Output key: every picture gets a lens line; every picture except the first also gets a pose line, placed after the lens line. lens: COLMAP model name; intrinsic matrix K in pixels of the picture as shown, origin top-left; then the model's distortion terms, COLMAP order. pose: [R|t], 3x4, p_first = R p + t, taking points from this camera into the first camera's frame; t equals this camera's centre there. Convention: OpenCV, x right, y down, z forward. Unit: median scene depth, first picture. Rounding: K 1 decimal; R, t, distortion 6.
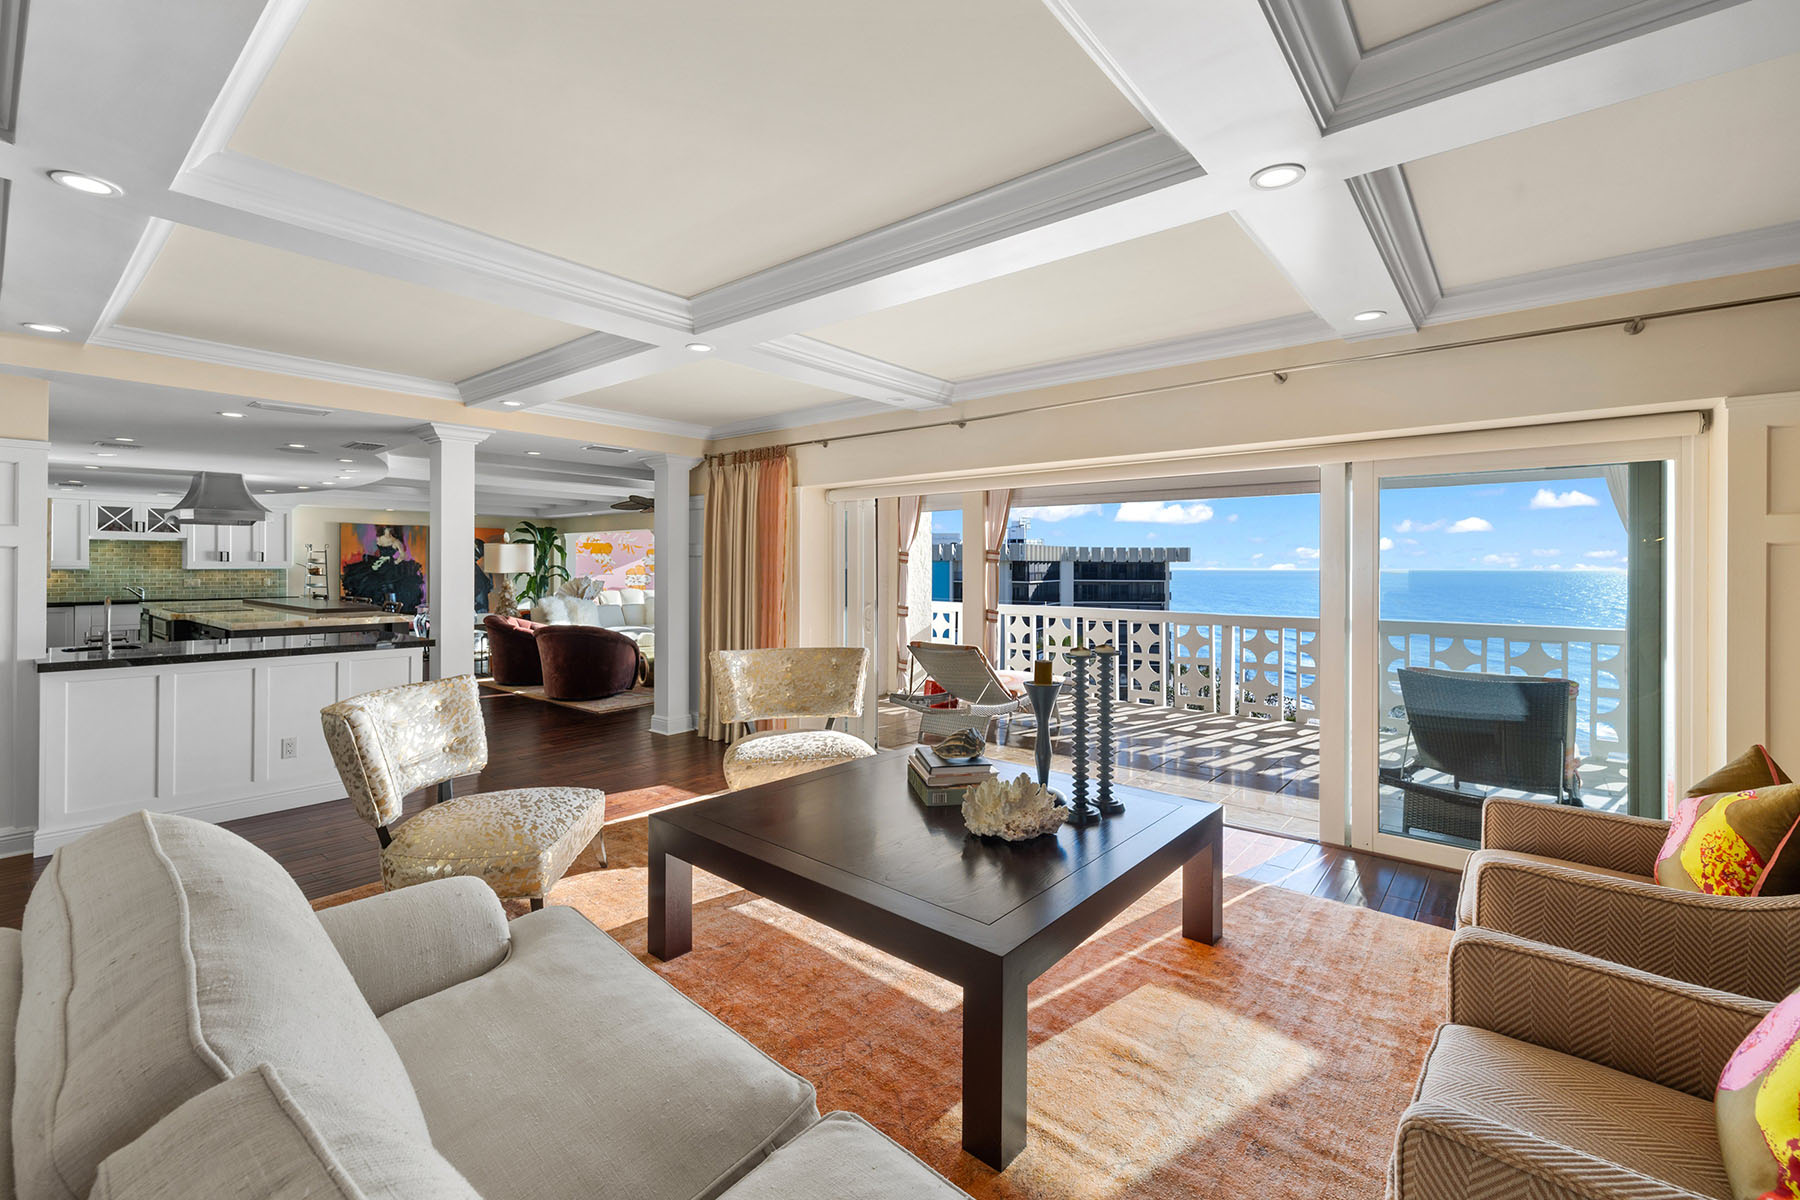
lens RADIAL K [[761.5, 0, 889.2], [0, 761.5, 568.2], [0, 0, 1]] dist [0.007461, 0.000006]
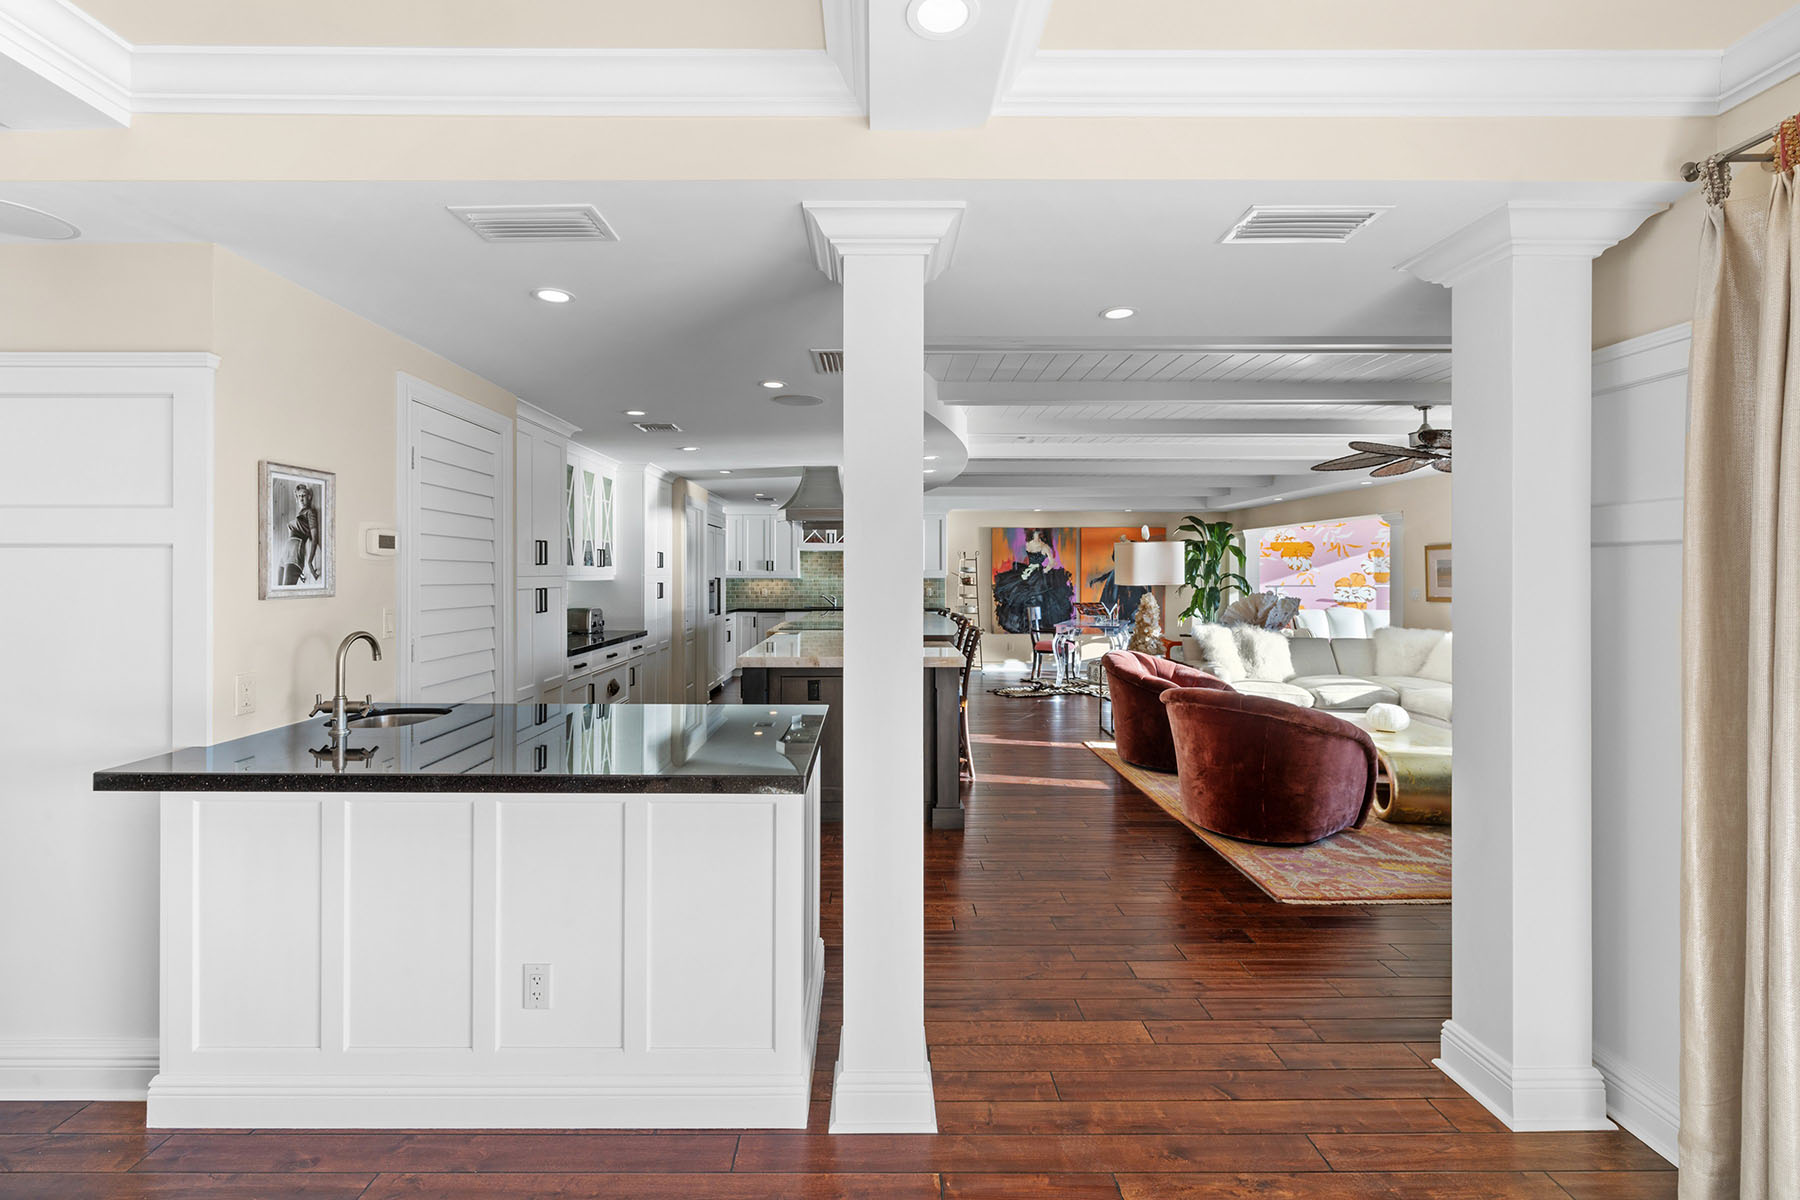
lens RADIAL K [[761.5, 0, 889.2], [0, 761.5, 568.2], [0, 0, 1]] dist [0.007461, 0.000006]
pose [[0.655314, -0.007425, -0.755320, -0.119225], [-0.000009, 0.999952, -0.009837, -0.002142], [0.755357, 0.006453, 0.655282, 0.327938]]
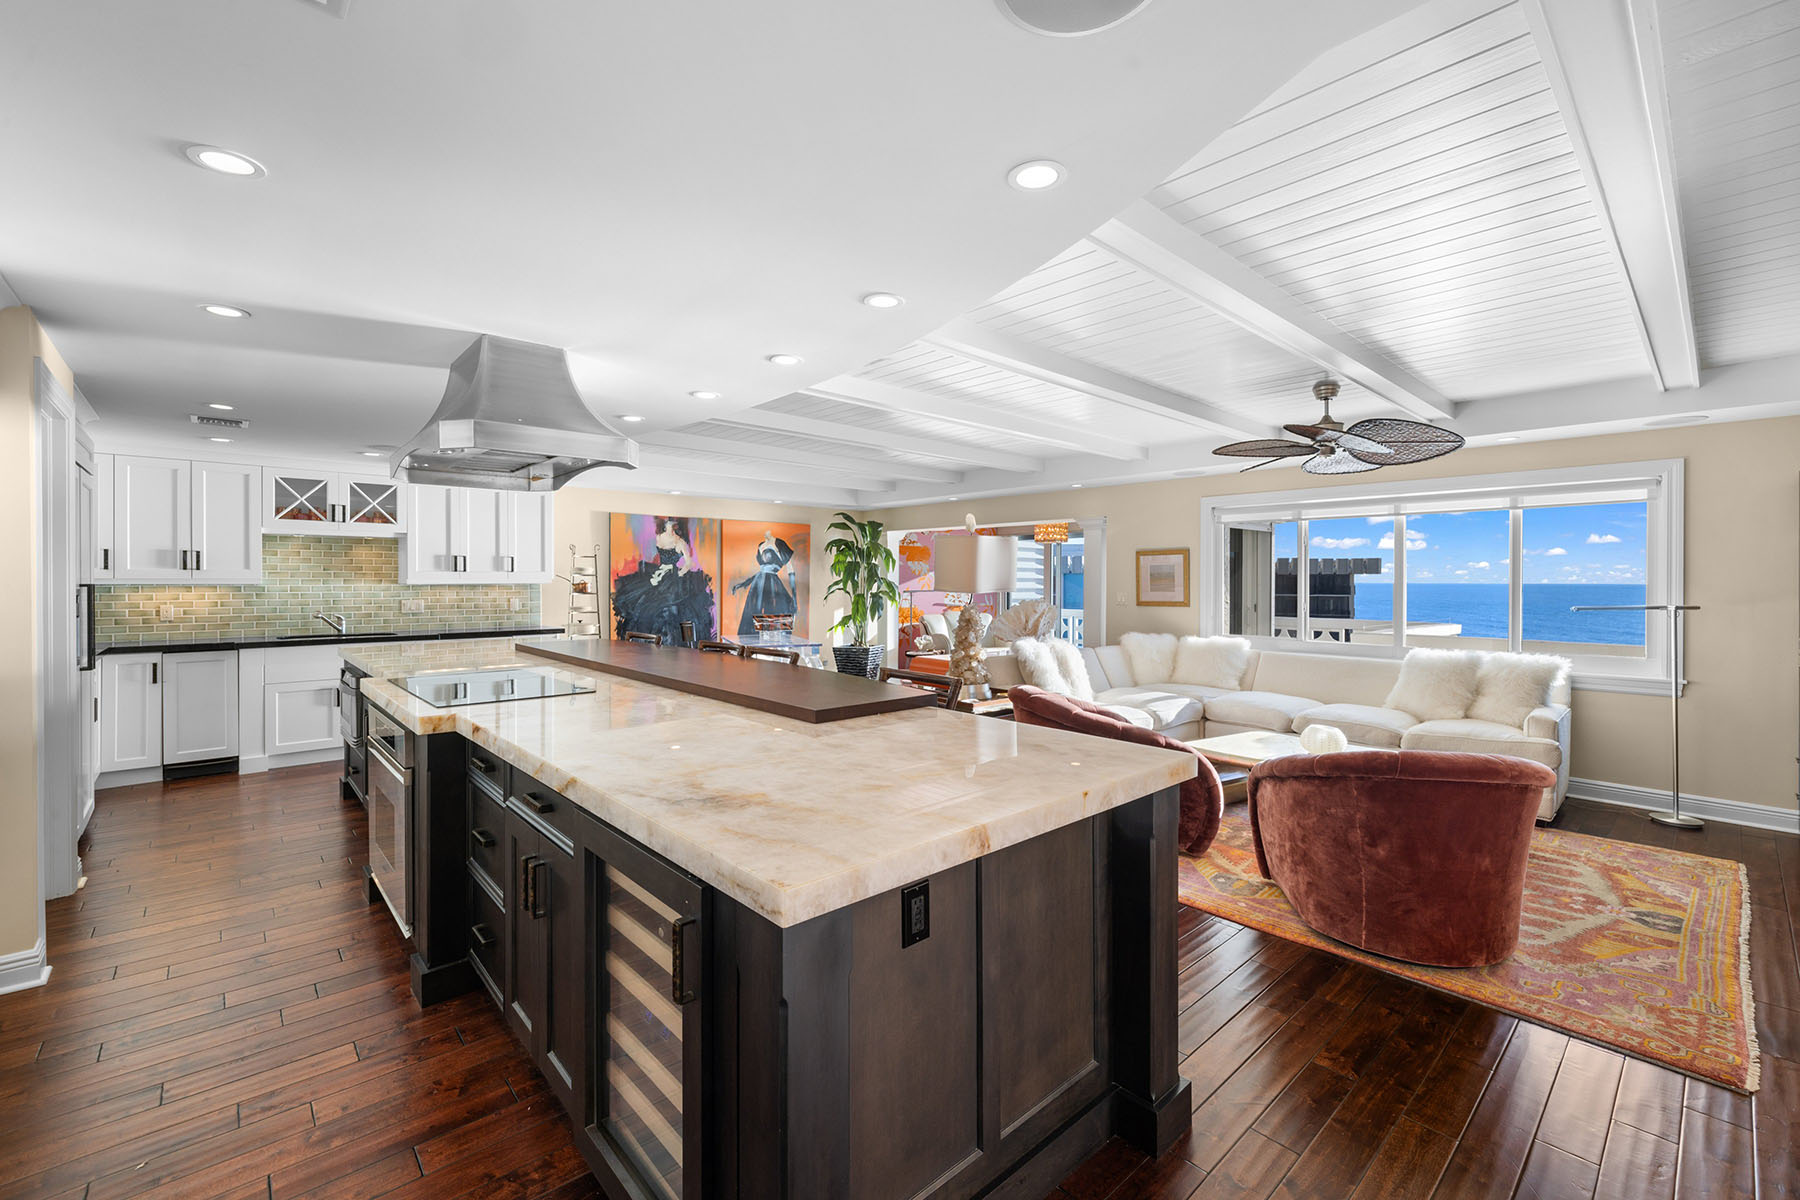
lens RADIAL K [[749.1, 0, 892.4], [0, 749.1, 579.9], [0, 0, 1]] dist [0.000877, 0.000023]
pose [[0.990713, 0.000605, -0.135965, -0.410655], [-0.000723, 0.999999, -0.000821, -0.001899], [0.135964, 0.000911, 0.990713, 0.419897]]
